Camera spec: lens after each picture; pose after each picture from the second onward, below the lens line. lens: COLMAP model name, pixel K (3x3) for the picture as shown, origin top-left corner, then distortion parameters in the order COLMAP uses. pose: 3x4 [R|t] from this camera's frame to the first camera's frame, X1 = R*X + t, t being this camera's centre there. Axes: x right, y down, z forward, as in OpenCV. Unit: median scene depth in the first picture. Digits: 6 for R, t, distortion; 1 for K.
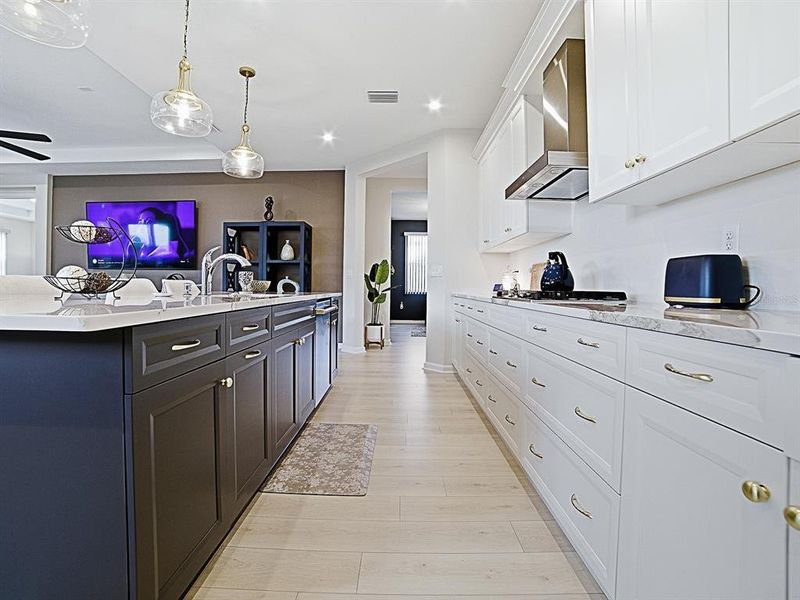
lens RADIAL K [[379.3, 0, 399.6], [0, 379.3, 294.1], [0, 0, 1]] dist [-0.047775, 0.014293]
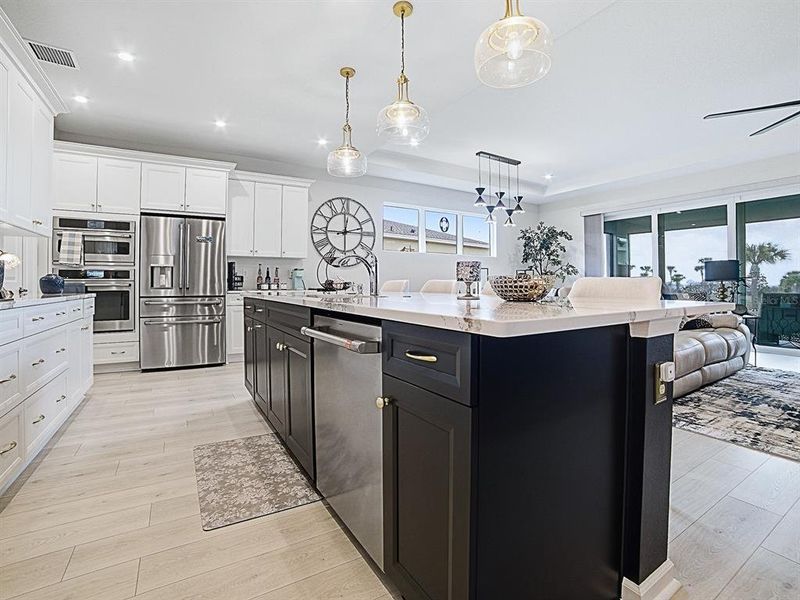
lens RADIAL K [[379.3, 0, 381.7], [0, 379.3, 276.7], [0, 0, 1]] dist [-0.047775, 0.014293]
pose [[-0.873873, -0.016293, -0.485881, -0.019641], [-0.015034, 0.999866, -0.006489, -0.040109], [0.485922, 0.001634, -0.874001, 1.817493]]
